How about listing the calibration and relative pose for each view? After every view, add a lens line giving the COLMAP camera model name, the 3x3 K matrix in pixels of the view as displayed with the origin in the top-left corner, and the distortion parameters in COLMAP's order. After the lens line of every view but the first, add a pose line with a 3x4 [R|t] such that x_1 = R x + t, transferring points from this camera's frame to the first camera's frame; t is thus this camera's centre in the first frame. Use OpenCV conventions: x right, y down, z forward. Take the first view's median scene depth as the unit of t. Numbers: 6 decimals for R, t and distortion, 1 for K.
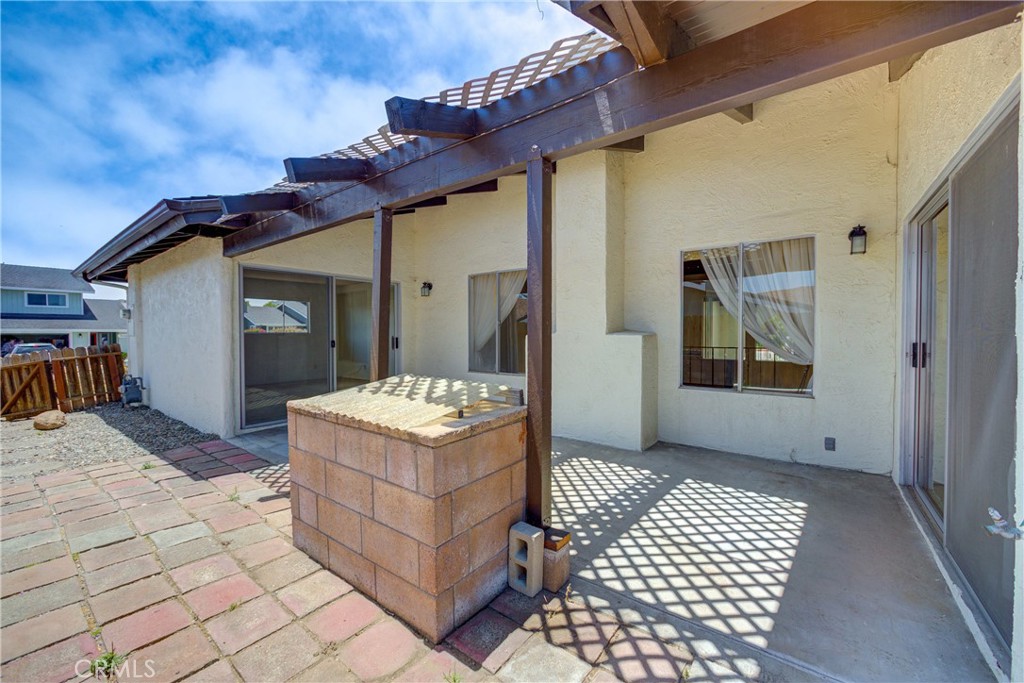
lens RADIAL K [[402.2, 0, 517.7], [0, 402.2, 339.6], [0, 0, 1]] dist [-0.005974, 0.001583]
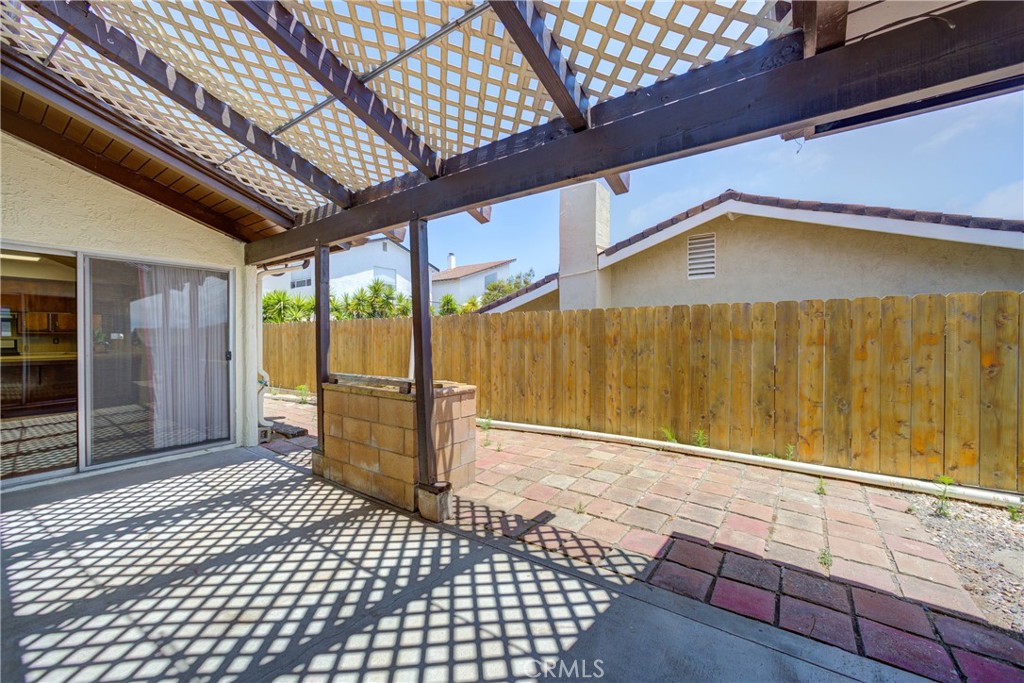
lens RADIAL K [[402.2, 0, 512.0], [0, 402.2, 342.1], [0, 0, 1]] dist [-0.005974, 0.001583]
pose [[-0.999977, 0.005972, -0.003192, -0.543451], [0.005866, 0.999464, 0.032210, -0.044523], [0.003383, 0.032191, -0.999476, 1.935728]]
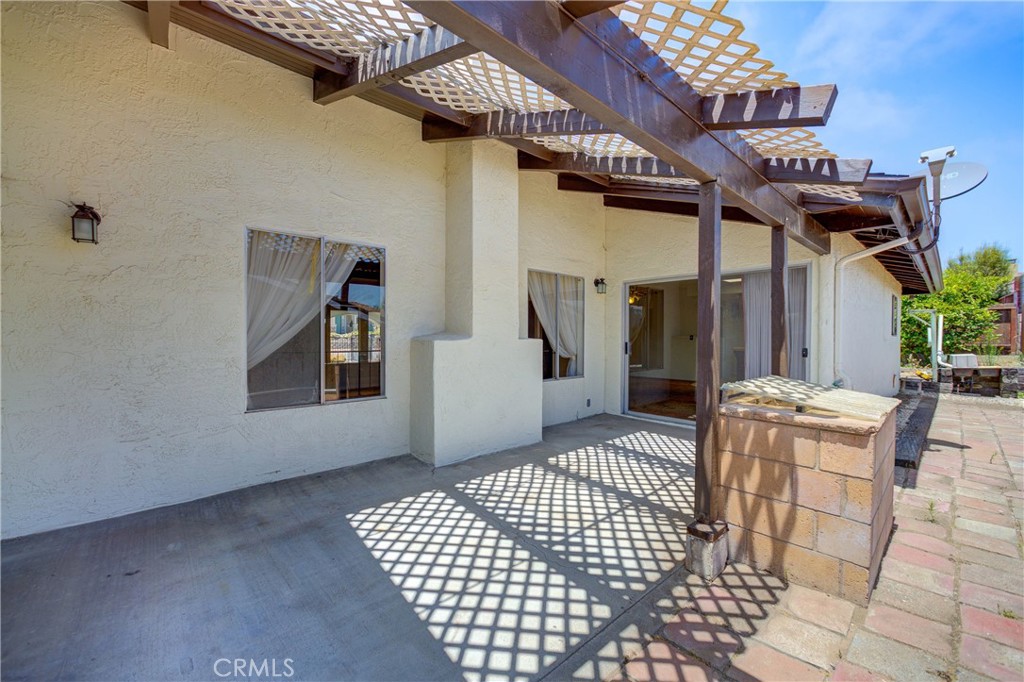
lens RADIAL K [[402.2, 0, 509.8], [0, 402.2, 338.6], [0, 0, 1]] dist [-0.005974, 0.001583]
pose [[0.202971, -0.003171, 0.979180, -1.148441], [0.018175, 0.999835, -0.000530, -0.020143], [-0.979016, 0.017904, 0.202996, 1.173510]]
